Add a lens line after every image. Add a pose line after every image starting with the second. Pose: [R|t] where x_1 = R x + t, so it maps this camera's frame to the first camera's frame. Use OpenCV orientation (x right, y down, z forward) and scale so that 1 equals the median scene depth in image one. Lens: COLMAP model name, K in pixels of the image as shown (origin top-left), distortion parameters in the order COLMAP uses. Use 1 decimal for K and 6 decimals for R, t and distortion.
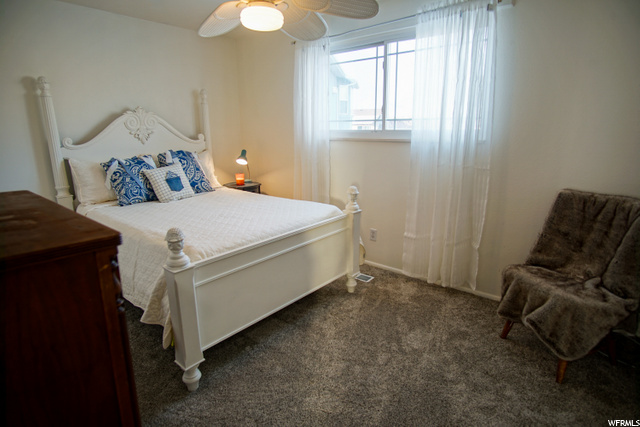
lens RADIAL K [[342.8, 0, 318.3], [0, 342.8, 211.1], [0, 0, 1]] dist [-0.025262, 0.001672]
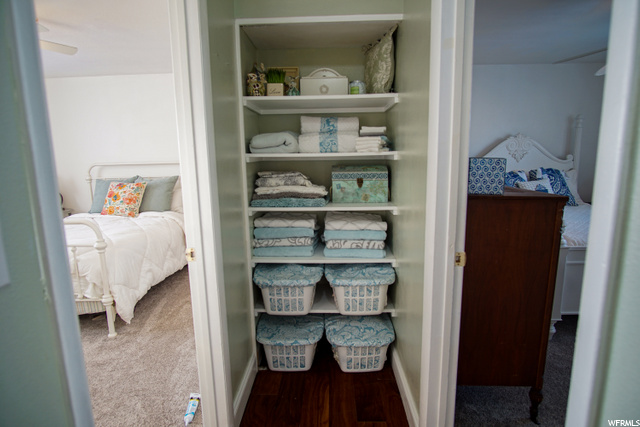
lens RADIAL K [[342.8, 0, 319.1], [0, 342.8, 211.0], [0, 0, 1]] dist [-0.025262, 0.001672]
pose [[0.620393, 0.125462, -0.774191, 0.025823], [-0.173190, 0.984669, 0.020786, 0.083407], [0.764930, 0.121187, 0.632611, -0.341015]]
